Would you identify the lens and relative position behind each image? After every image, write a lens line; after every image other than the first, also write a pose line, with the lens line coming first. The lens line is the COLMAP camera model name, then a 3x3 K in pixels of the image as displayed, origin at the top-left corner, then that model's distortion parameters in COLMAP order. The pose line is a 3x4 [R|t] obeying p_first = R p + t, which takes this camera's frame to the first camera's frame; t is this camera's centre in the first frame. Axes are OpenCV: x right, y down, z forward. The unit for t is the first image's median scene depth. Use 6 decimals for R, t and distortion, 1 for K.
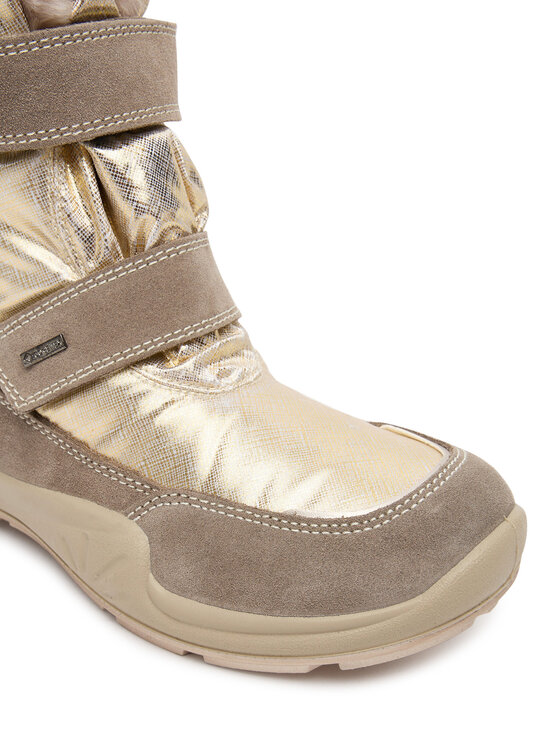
lens RADIAL K [[1099.3, 0, 280.0], [0, 1099.3, 373.0], [0, 0, 1]] dist [0.013908, 0.131821]
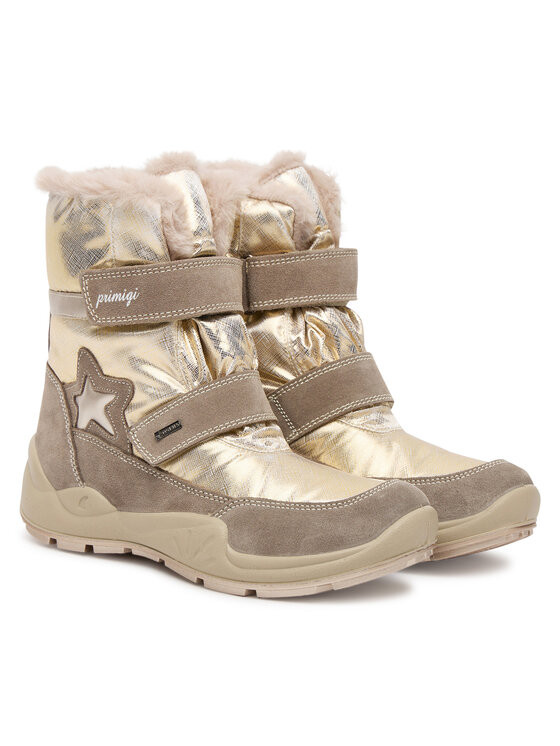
lens RADIAL K [[1669.8, 0, 280.0], [0, 1669.8, 373.0], [0, 0, 1]] dist [-0.030218, -0.027888]
pose [[0.999959, 0.006656, -0.006205, -0.016595], [-0.008170, 0.956972, -0.290064, 0.688859], [0.004007, 0.290103, 0.956987, -1.654204]]
